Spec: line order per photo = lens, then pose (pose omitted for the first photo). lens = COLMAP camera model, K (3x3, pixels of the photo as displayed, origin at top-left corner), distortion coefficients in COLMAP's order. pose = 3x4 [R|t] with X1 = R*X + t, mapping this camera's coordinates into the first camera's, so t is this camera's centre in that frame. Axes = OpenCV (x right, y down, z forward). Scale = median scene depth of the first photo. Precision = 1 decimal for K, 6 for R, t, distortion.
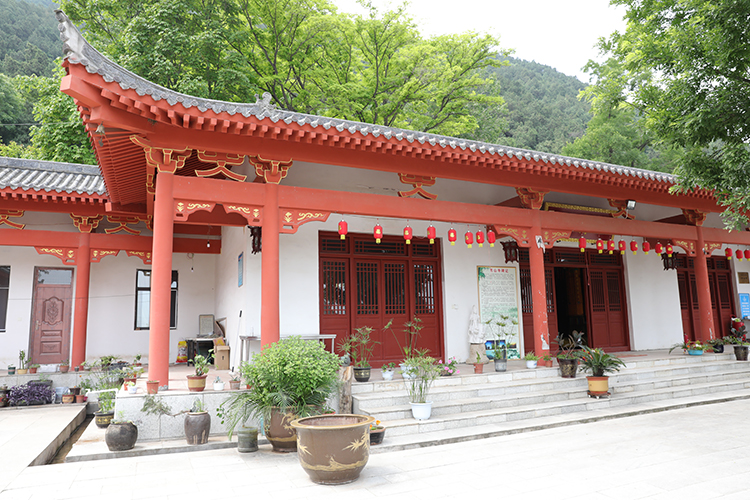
lens RADIAL K [[498.5, 0, 373.4], [0, 498.5, 254.6], [0, 0, 1]] dist [-0.034539, 0.001175]
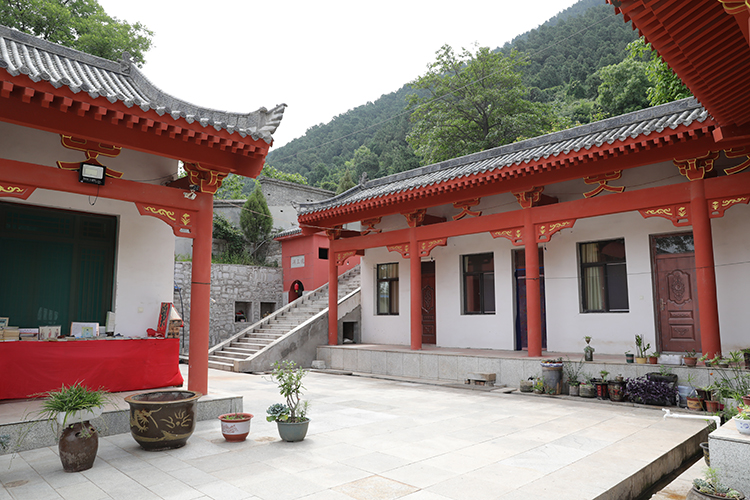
lens RADIAL K [[498.5, 0, 373.4], [0, 498.5, 254.6], [0, 0, 1]] dist [-0.034539, 0.001175]
pose [[0.343870, -0.093297, -0.934371, -0.075655], [0.132535, 0.989913, -0.050067, 0.042327], [0.929617, -0.106621, 0.352766, 0.293393]]
